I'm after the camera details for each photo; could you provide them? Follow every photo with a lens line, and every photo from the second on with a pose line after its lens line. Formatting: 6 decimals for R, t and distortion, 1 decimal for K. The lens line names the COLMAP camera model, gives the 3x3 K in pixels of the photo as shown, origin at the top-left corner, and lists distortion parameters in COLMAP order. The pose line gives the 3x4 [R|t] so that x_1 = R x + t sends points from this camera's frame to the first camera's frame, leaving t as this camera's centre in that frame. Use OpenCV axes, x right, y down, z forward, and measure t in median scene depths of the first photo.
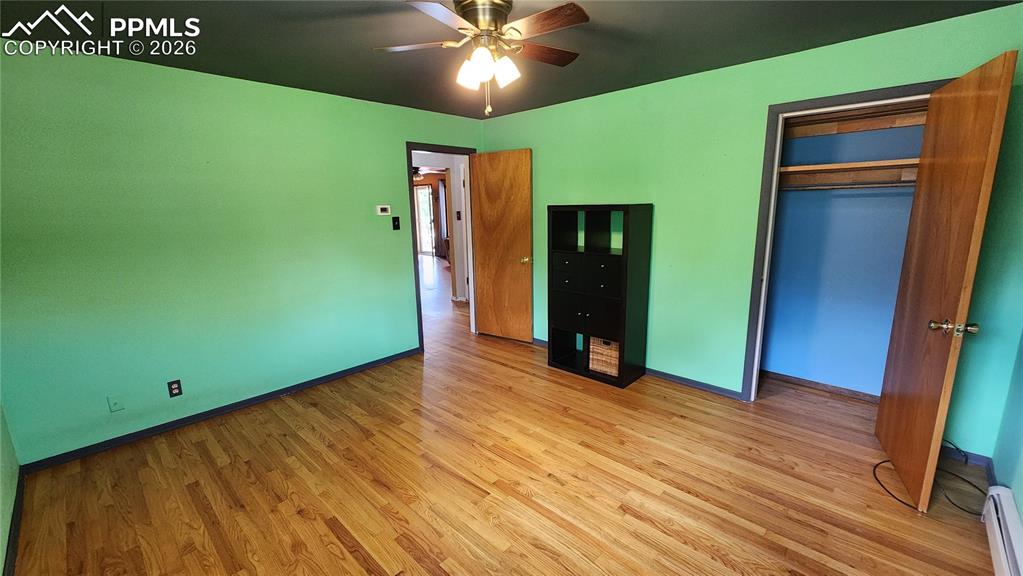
lens RADIAL K [[420.2, 0, 510.9], [0, 420.2, 288.5], [0, 0, 1]] dist [0.003325, -0.001633]
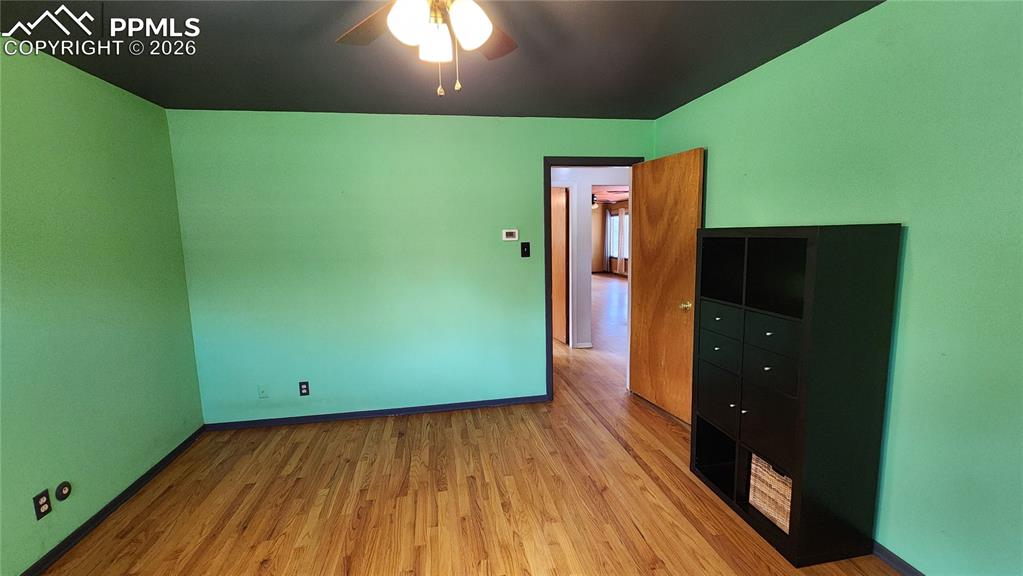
lens RADIAL K [[420.2, 0, 508.0], [0, 420.2, 285.7], [0, 0, 1]] dist [0.003325, -0.001633]
pose [[0.803428, 0.074440, -0.590731, 0.250899], [-0.110999, 0.993486, -0.025773, -0.060073], [0.584964, 0.086277, 0.806457, 0.311008]]
